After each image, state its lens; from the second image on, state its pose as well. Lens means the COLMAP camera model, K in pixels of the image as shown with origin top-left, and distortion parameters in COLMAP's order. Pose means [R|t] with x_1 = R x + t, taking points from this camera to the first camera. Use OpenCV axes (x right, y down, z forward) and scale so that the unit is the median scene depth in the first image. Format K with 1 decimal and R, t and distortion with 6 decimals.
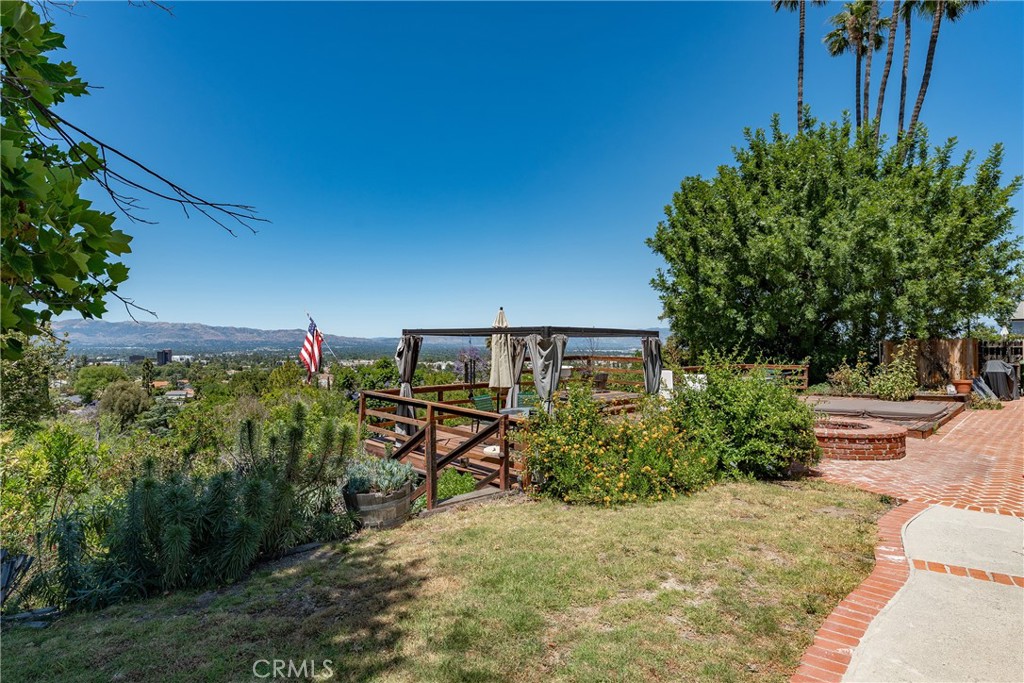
lens RADIAL K [[539.6, 0, 511.0], [0, 539.6, 343.0], [0, 0, 1]] dist [0.001148, 0.000857]
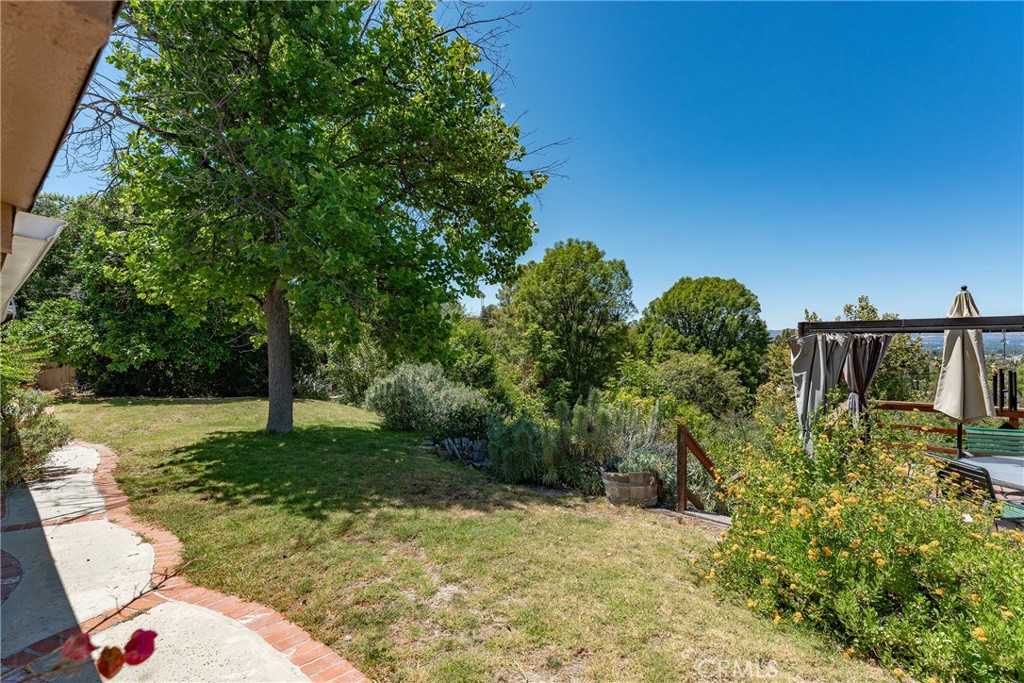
lens RADIAL K [[486.9, 0, 513.4], [0, 486.9, 339.2], [0, 0, 1]] dist [-0.000907, 0.000049]
pose [[0.079717, -0.008571, -0.996781, 0.032990], [0.007123, 0.999942, -0.008029, -0.000269], [0.996792, -0.006460, 0.079774, 0.029114]]
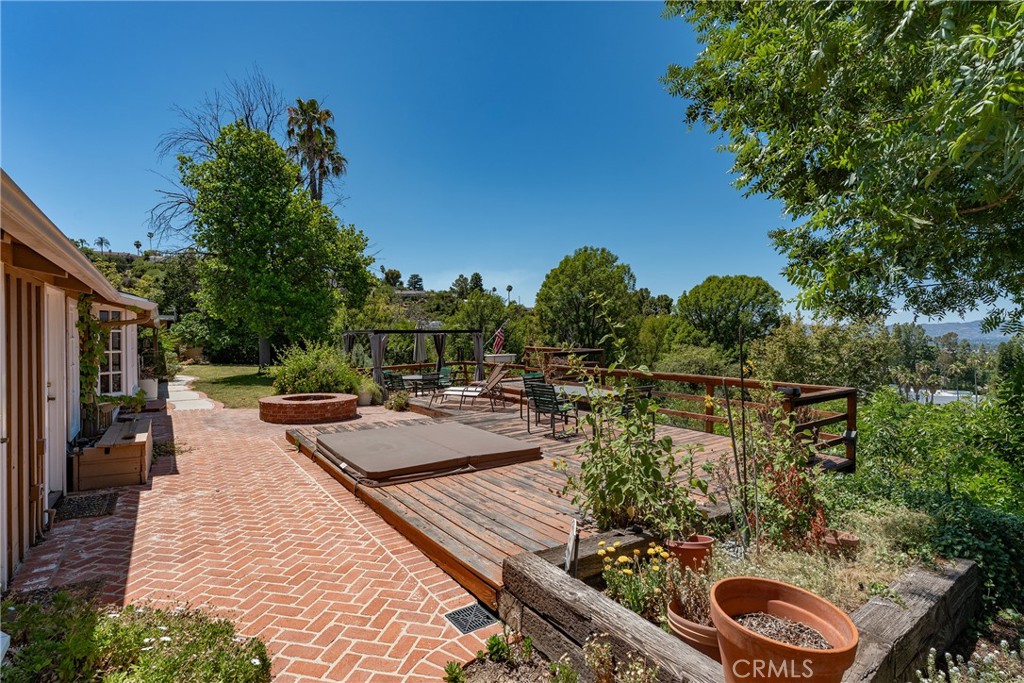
lens RADIAL K [[486.9, 0, 511.5], [0, 486.9, 341.0], [0, 0, 1]] dist [-0.000907, 0.000049]
pose [[-0.131543, 0.007784, -0.991280, 0.105895], [0.001871, 0.999969, 0.007604, 0.000147], [0.991309, -0.000855, -0.131554, 0.099336]]
